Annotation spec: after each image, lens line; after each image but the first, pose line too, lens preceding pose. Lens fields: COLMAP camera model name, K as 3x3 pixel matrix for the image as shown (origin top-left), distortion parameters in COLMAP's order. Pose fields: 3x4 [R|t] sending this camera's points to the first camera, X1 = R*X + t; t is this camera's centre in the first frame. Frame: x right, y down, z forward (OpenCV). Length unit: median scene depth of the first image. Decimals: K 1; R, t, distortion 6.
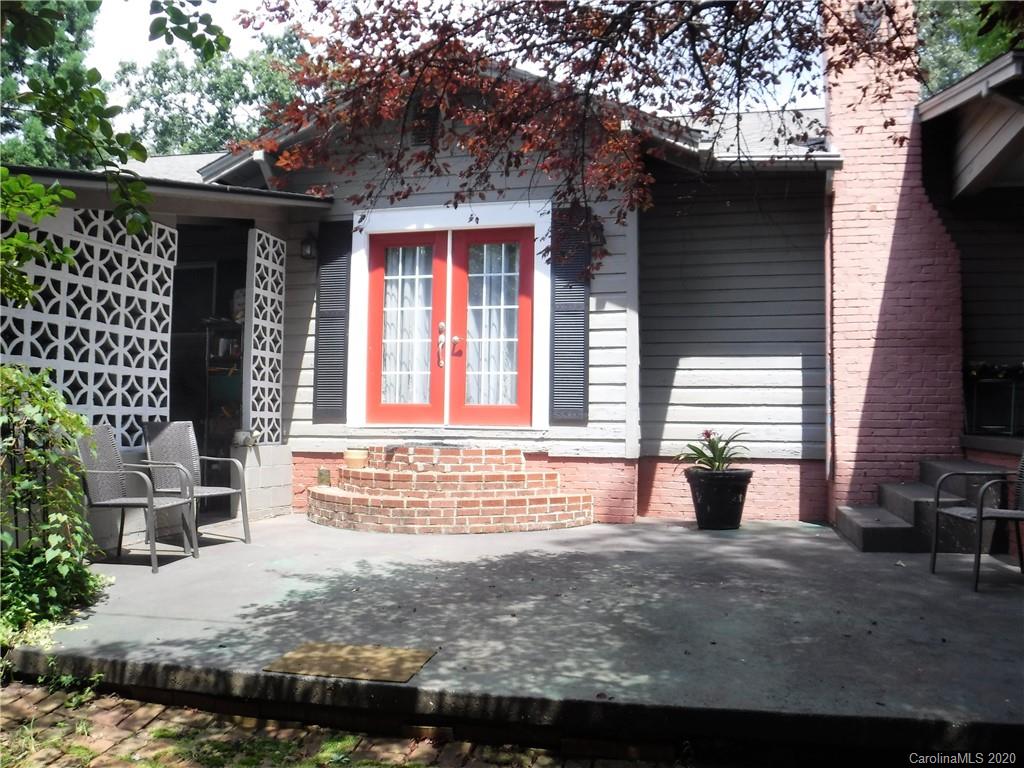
lens RADIAL K [[827.4, 0, 518.3], [0, 827.4, 382.1], [0, 0, 1]] dist [-0.111276, 0.037494]
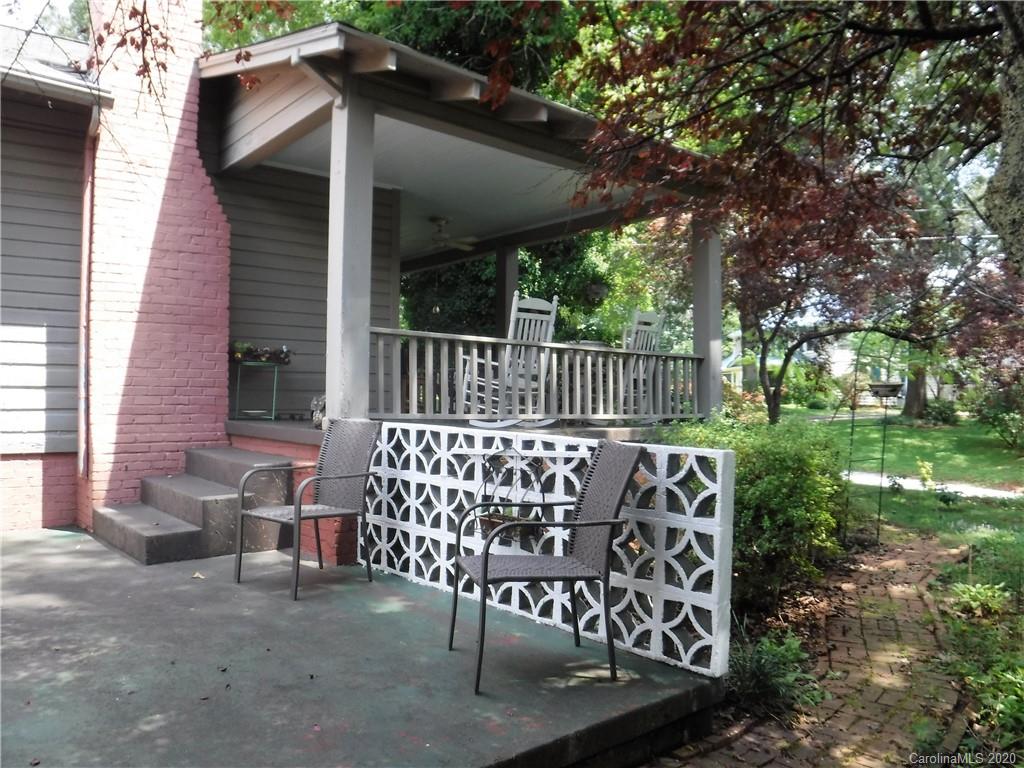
lens RADIAL K [[827.4, 0, 501.5], [0, 827.4, 389.4], [0, 0, 1]] dist [-0.111276, 0.037494]
pose [[0.599784, 0.000471, 0.800162, -0.022120], [-0.037070, 0.998942, 0.027199, -0.008627], [-0.799303, -0.045976, 0.599167, 0.162471]]
